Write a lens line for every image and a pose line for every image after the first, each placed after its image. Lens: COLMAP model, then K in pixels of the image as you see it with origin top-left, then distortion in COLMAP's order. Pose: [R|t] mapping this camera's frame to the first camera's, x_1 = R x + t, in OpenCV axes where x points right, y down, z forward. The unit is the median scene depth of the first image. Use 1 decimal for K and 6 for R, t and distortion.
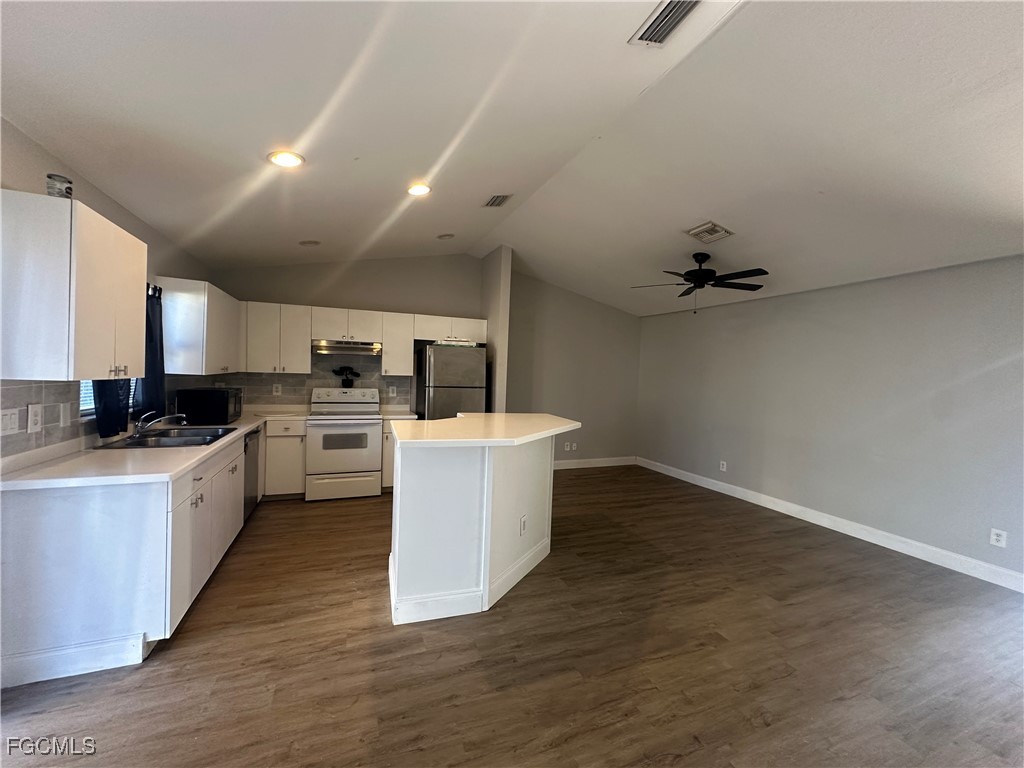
lens RADIAL K [[410.5, 0, 506.2], [0, 410.5, 386.2], [0, 0, 1]] dist [-0.003155, 0.000093]
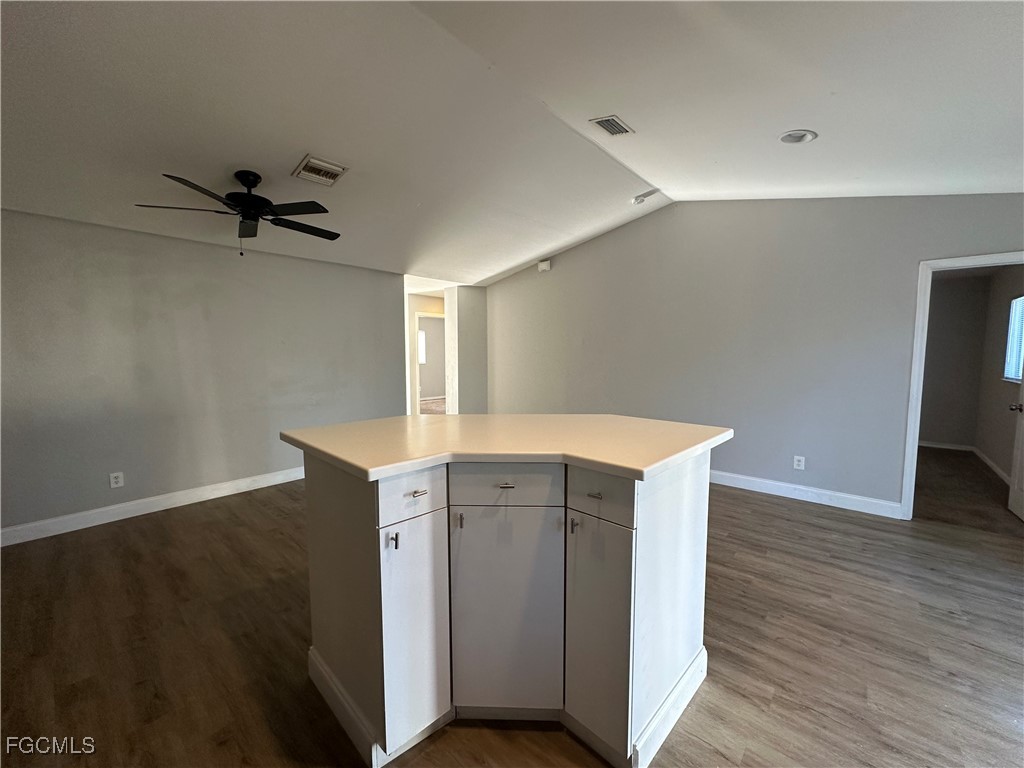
lens RADIAL K [[410.5, 0, 518.0], [0, 410.5, 385.5], [0, 0, 1]] dist [-0.003155, 0.000093]
pose [[-0.474188, -0.110455, 0.873467, -0.712938], [0.010476, 0.991321, 0.131045, -0.070527], [-0.880361, 0.071291, -0.468916, 1.610418]]
